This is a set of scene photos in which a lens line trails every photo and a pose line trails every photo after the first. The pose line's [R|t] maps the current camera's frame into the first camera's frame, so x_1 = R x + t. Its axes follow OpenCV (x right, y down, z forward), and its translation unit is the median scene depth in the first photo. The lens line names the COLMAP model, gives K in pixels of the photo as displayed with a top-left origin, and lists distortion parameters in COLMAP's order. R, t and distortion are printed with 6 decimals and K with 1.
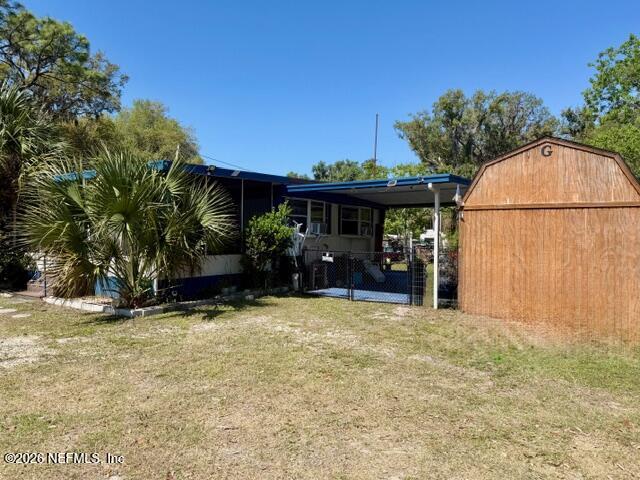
lens RADIAL K [[441.3, 0, 320.8], [0, 441.3, 236.7], [0, 0, 1]] dist [-0.028032, -0.001150]
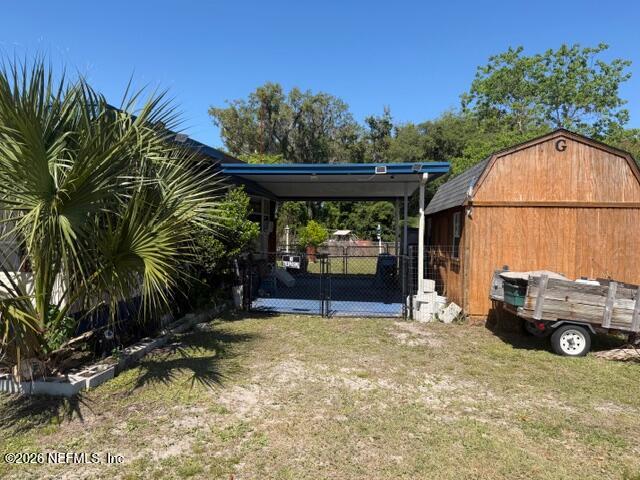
lens RADIAL K [[439.2, 0, 320.1], [0, 439.2, 229.9], [0, 0, 1]] dist [0.050669, -0.001108]
pose [[0.881935, 0.007590, 0.471311, -0.353285], [-0.007354, 0.999970, -0.002341, -0.008999], [-0.471314, -0.001401, 0.881964, 0.369960]]
